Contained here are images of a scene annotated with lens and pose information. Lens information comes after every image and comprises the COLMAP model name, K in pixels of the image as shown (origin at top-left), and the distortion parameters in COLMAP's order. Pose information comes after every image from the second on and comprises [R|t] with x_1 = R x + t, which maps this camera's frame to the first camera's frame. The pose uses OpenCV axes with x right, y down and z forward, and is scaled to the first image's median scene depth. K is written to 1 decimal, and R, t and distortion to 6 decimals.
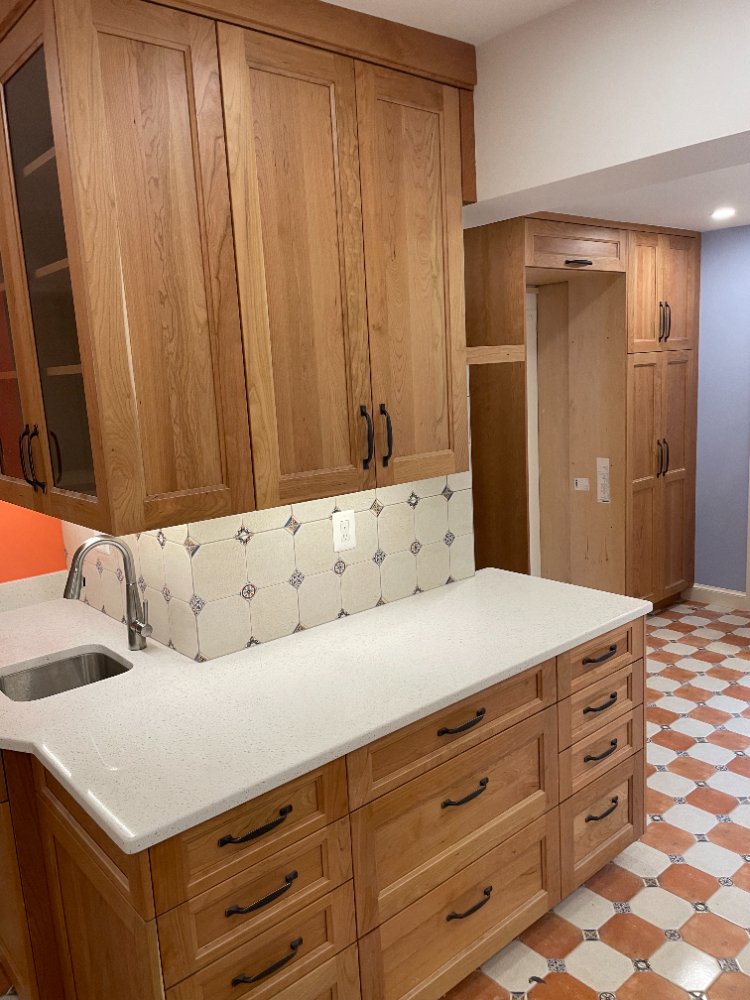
lens RADIAL K [[773.9, 0, 382.3], [0, 773.9, 497.9], [0, 0, 1]] dist [0.089085, -0.112099]
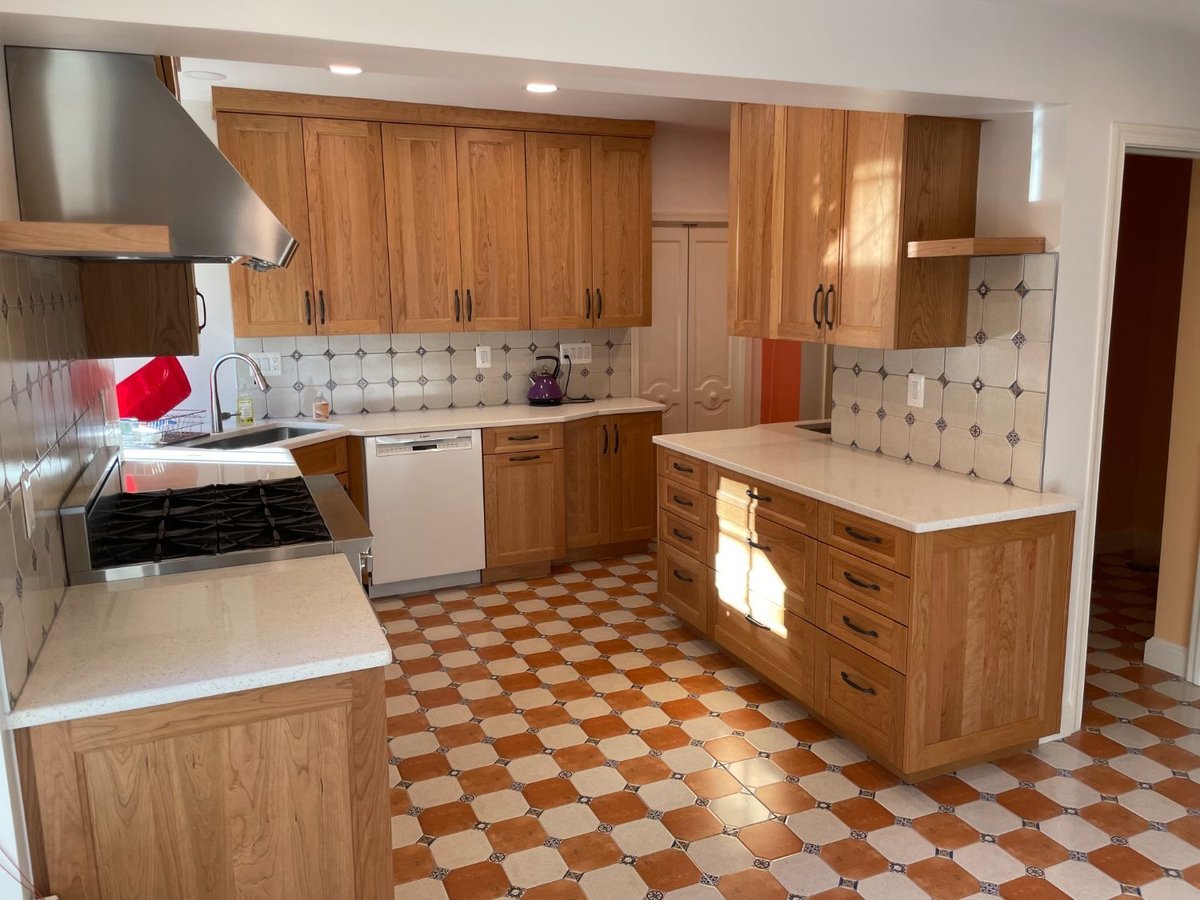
lens RADIAL K [[928.6, 0, 607.4], [0, 928.6, 444.4], [0, 0, 1]] dist [0.089085, -0.112099]
pose [[-0.302040, 0.223152, -0.926809, 2.140395], [-0.131593, 0.953149, 0.272379, -0.309017], [0.944169, 0.204231, -0.258524, 1.343510]]
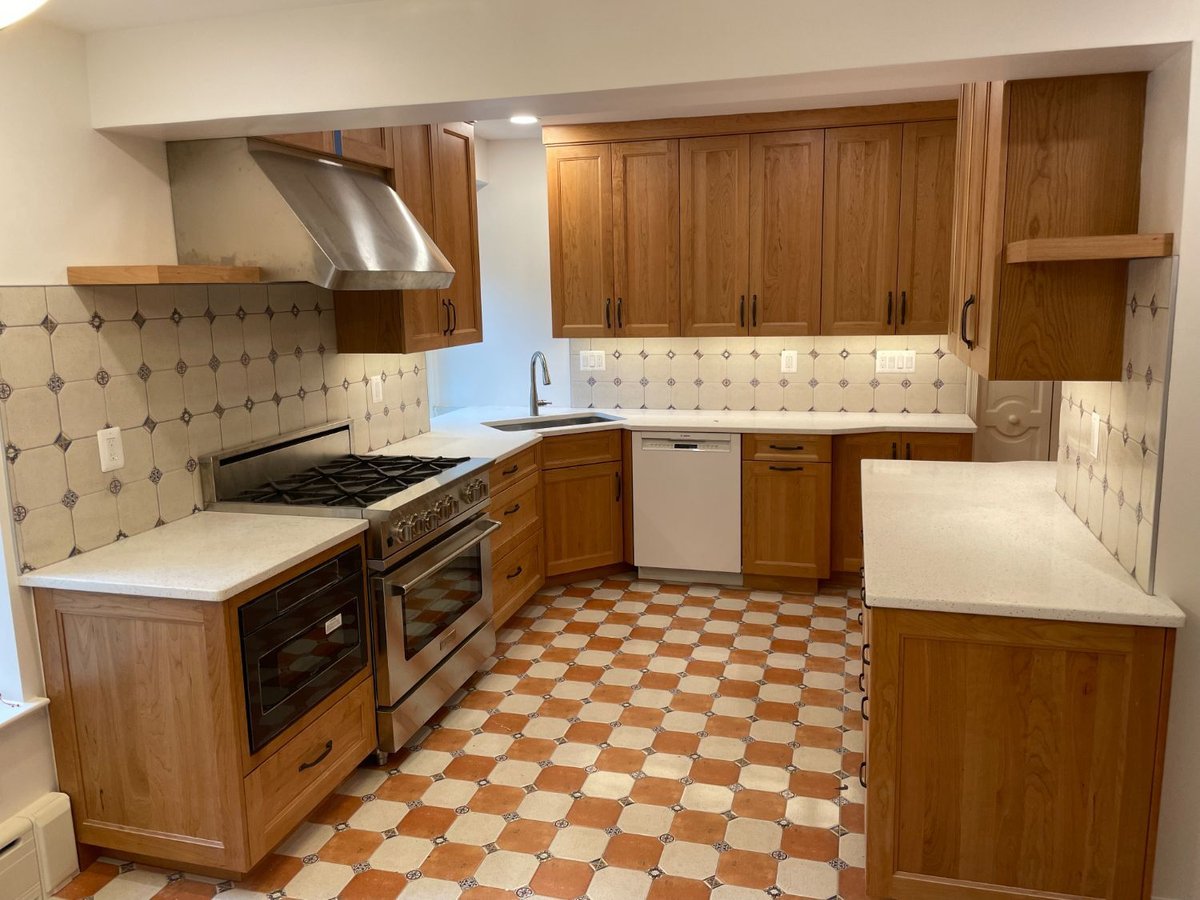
lens RADIAL K [[928.6, 0, 601.3], [0, 928.6, 443.8], [0, 0, 1]] dist [0.089085, -0.112099]
pose [[-0.837217, 0.166205, -0.521003, 1.465917], [-0.021434, 0.941993, 0.334947, -0.448477], [0.546451, 0.291590, -0.785090, 2.252779]]
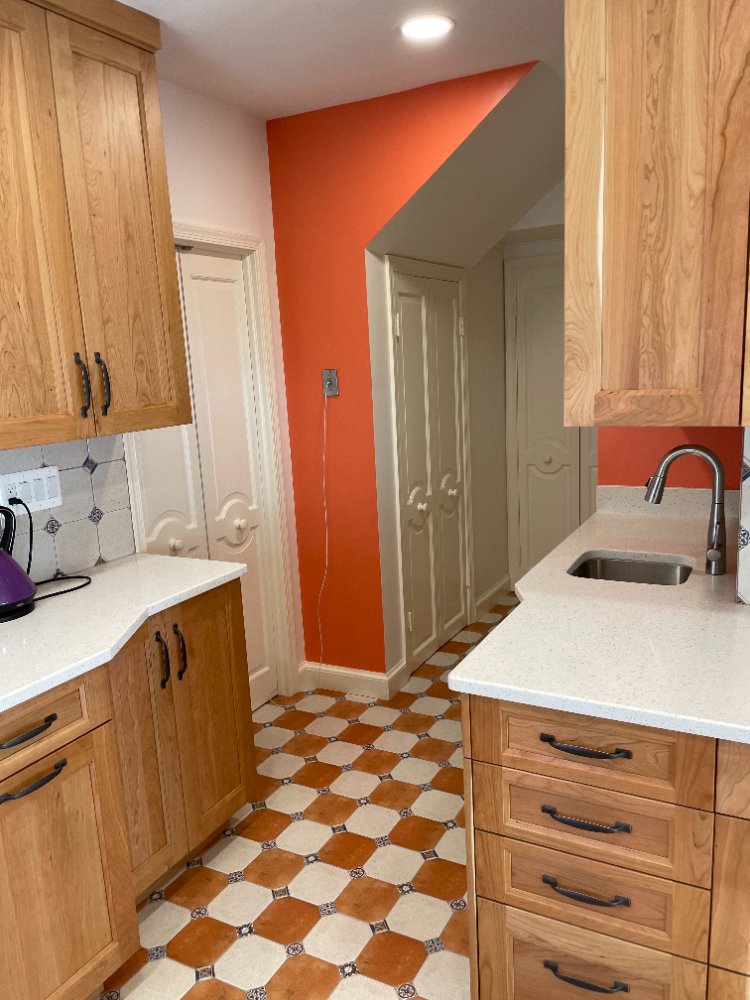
lens RADIAL K [[773.9, 0, 378.5], [0, 773.9, 509.2], [0, 0, 1]] dist [0.089085, -0.112099]
pose [[0.357748, 0.216735, -0.908319, 0.501390], [-0.131180, 0.974712, 0.180911, 0.002381], [0.924558, 0.054433, 0.377132, 0.369251]]
